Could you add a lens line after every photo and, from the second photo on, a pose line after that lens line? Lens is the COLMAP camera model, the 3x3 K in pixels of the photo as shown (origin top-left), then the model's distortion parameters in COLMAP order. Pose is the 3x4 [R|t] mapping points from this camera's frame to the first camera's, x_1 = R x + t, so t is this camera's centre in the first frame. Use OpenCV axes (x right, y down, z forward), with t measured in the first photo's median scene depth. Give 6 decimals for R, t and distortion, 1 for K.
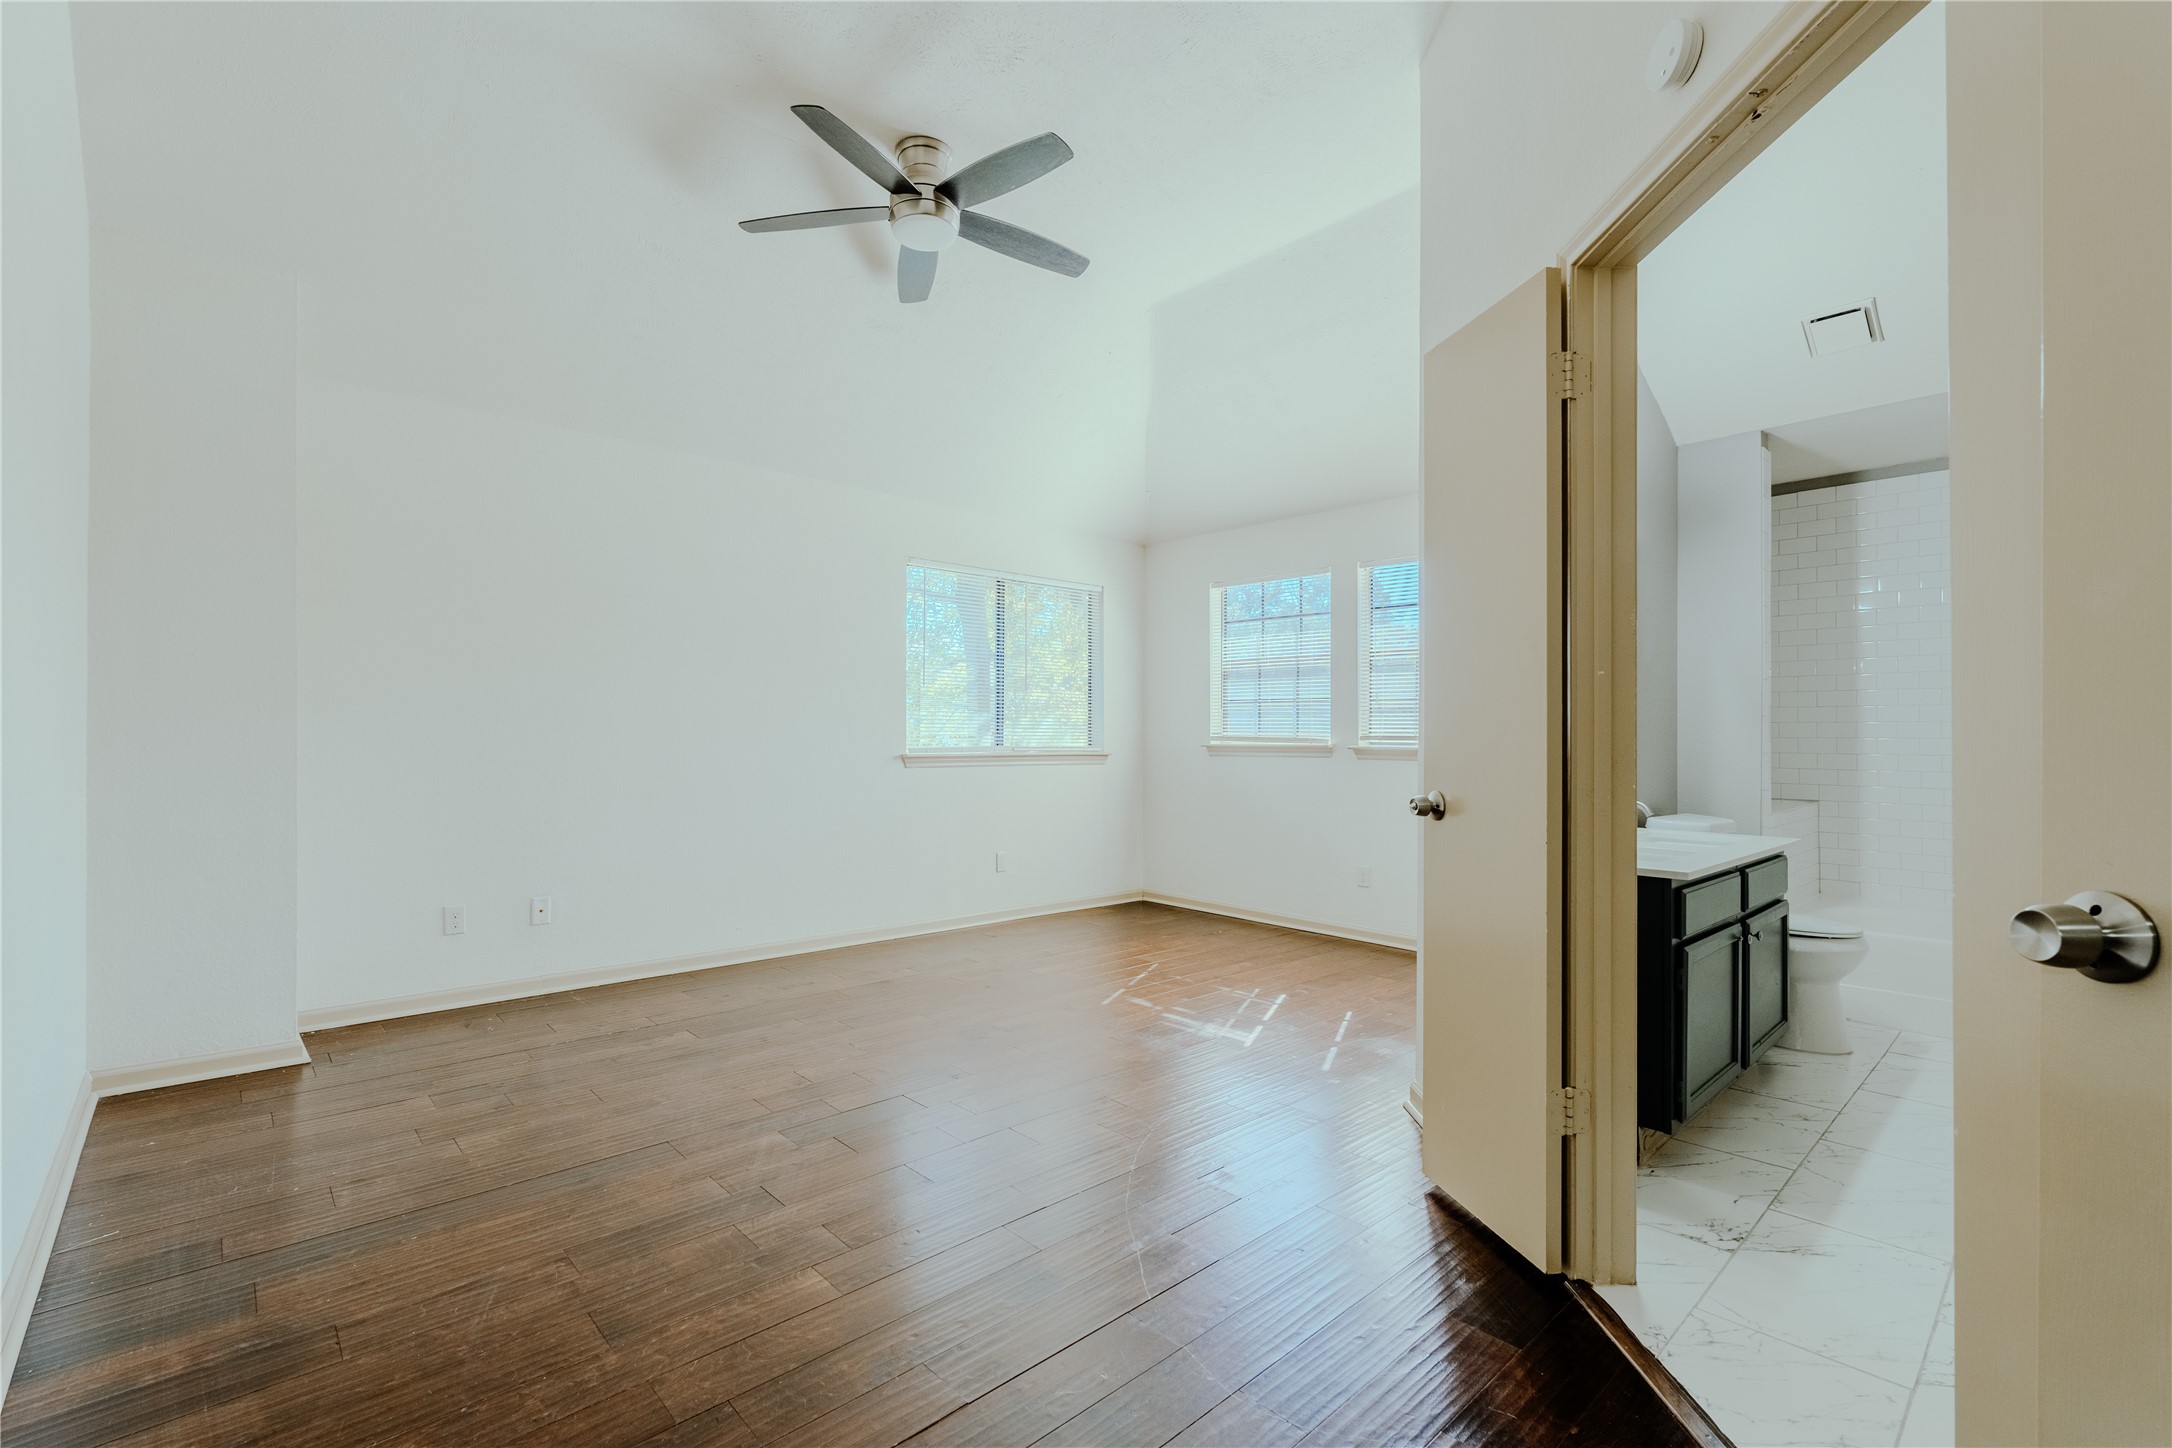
lens RADIAL K [[954.8, 0, 1080.8], [0, 954.8, 722.0], [0, 0, 1]] dist [-0.000739, 0.000544]
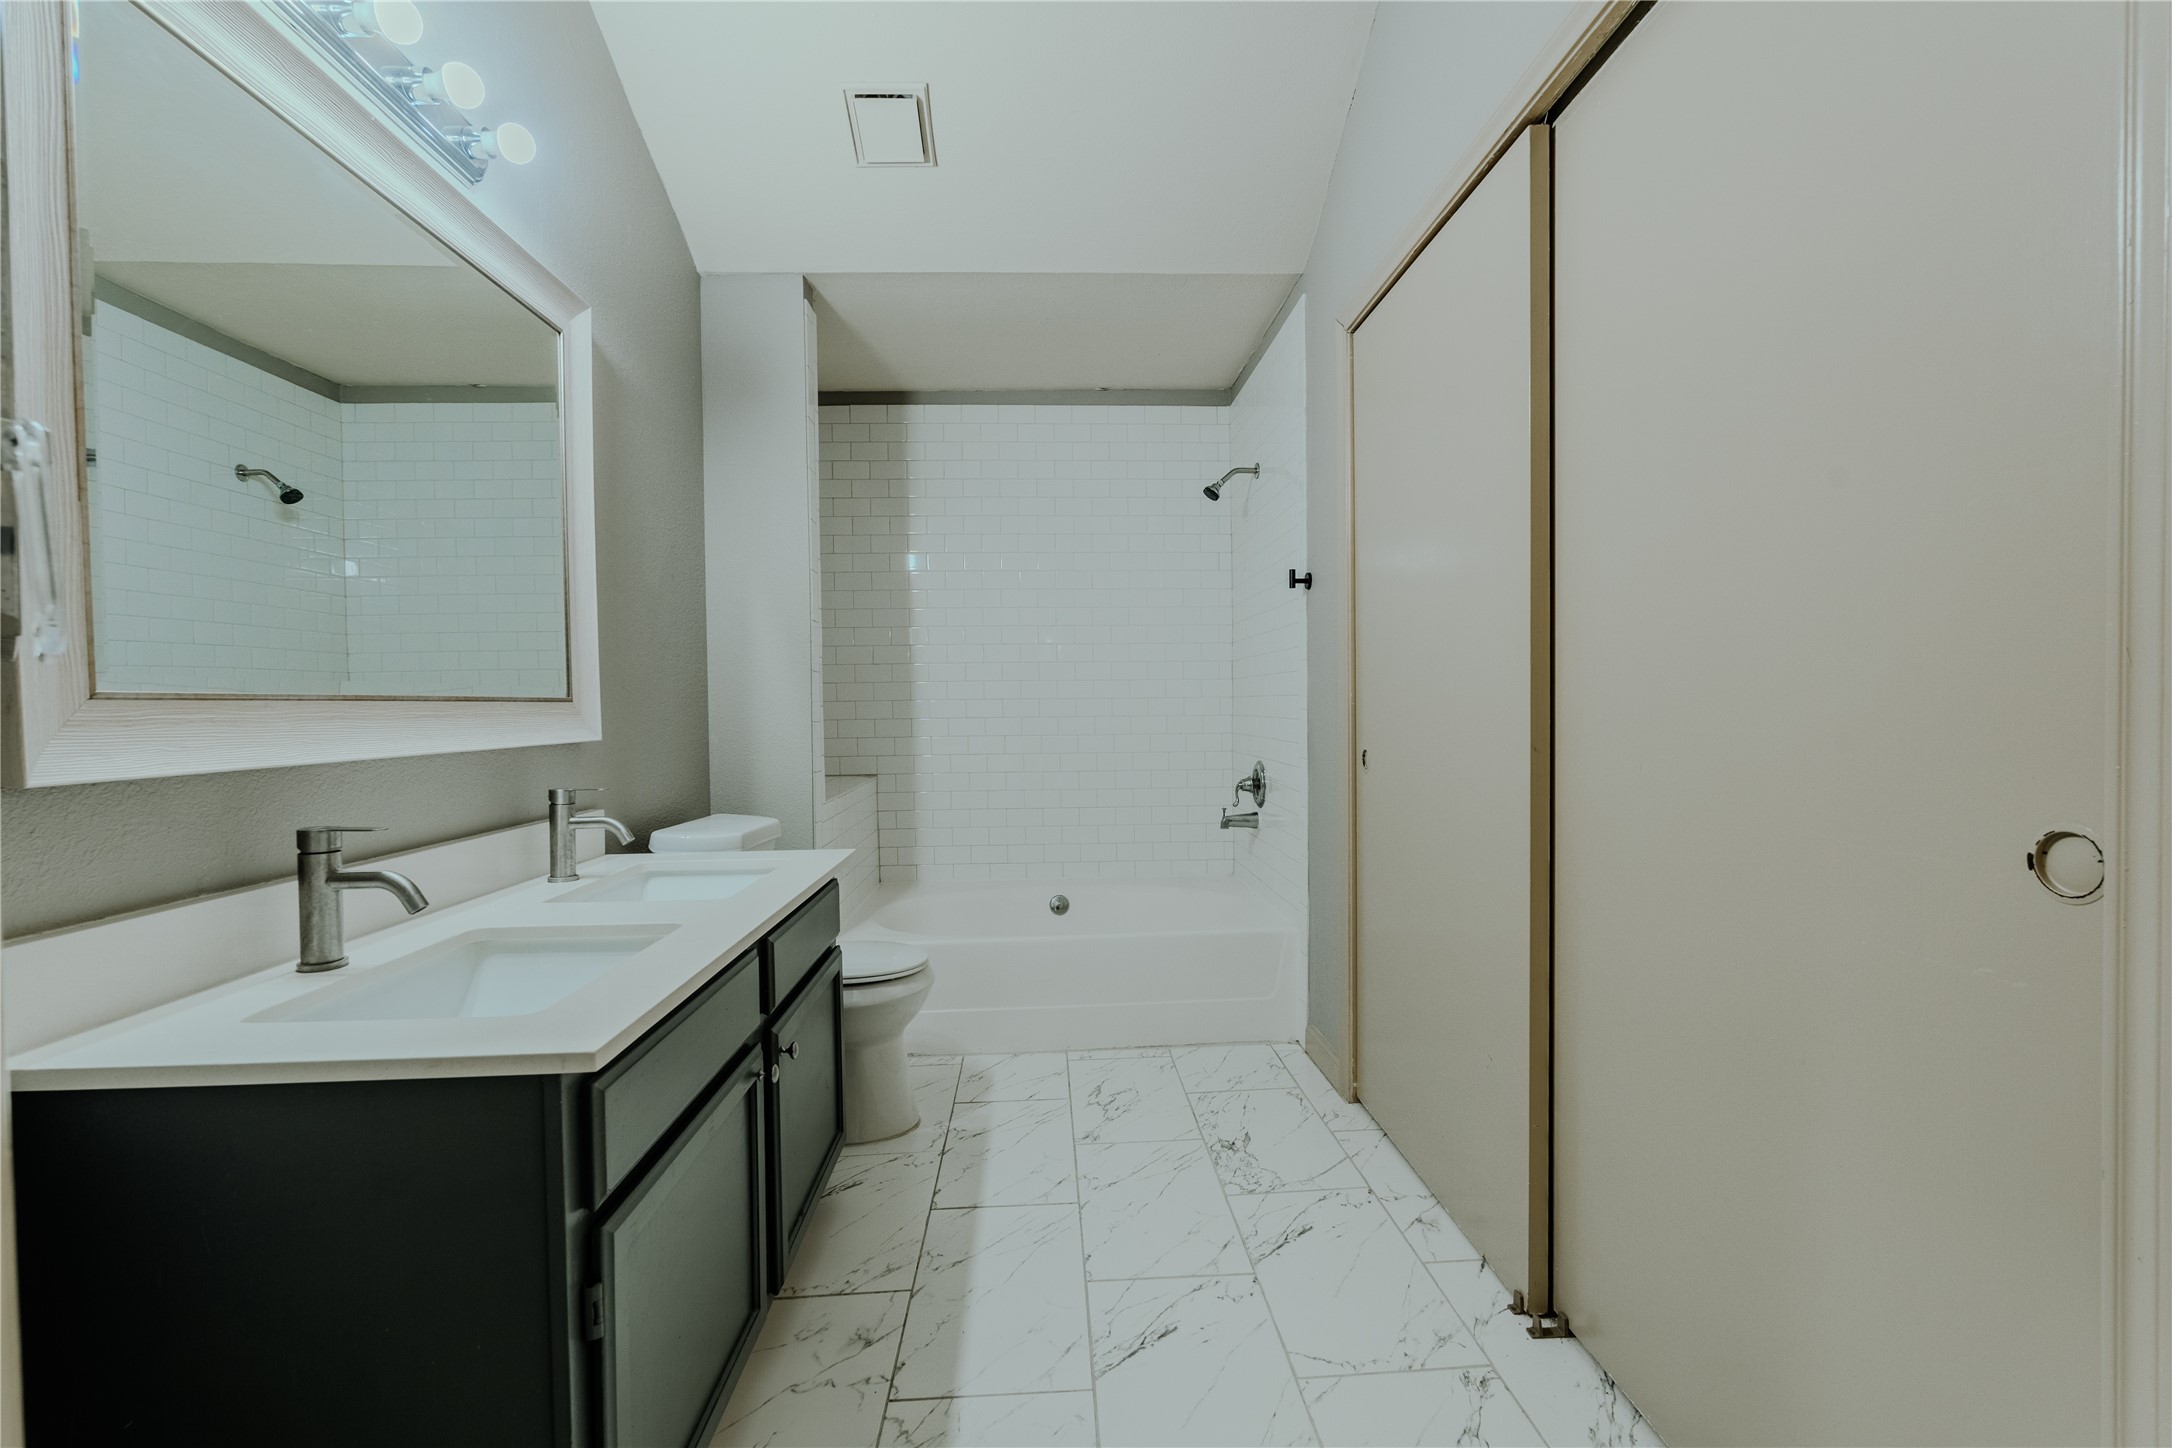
lens RADIAL K [[954.8, 0, 1086.0], [0, 954.8, 717.4], [0, 0, 1]] dist [-0.000739, 0.000544]
pose [[0.641998, -0.029168, 0.766151, 0.331618], [0.009861, 0.999508, 0.029789, 0.010680], [-0.766643, -0.011569, 0.641969, 0.425843]]
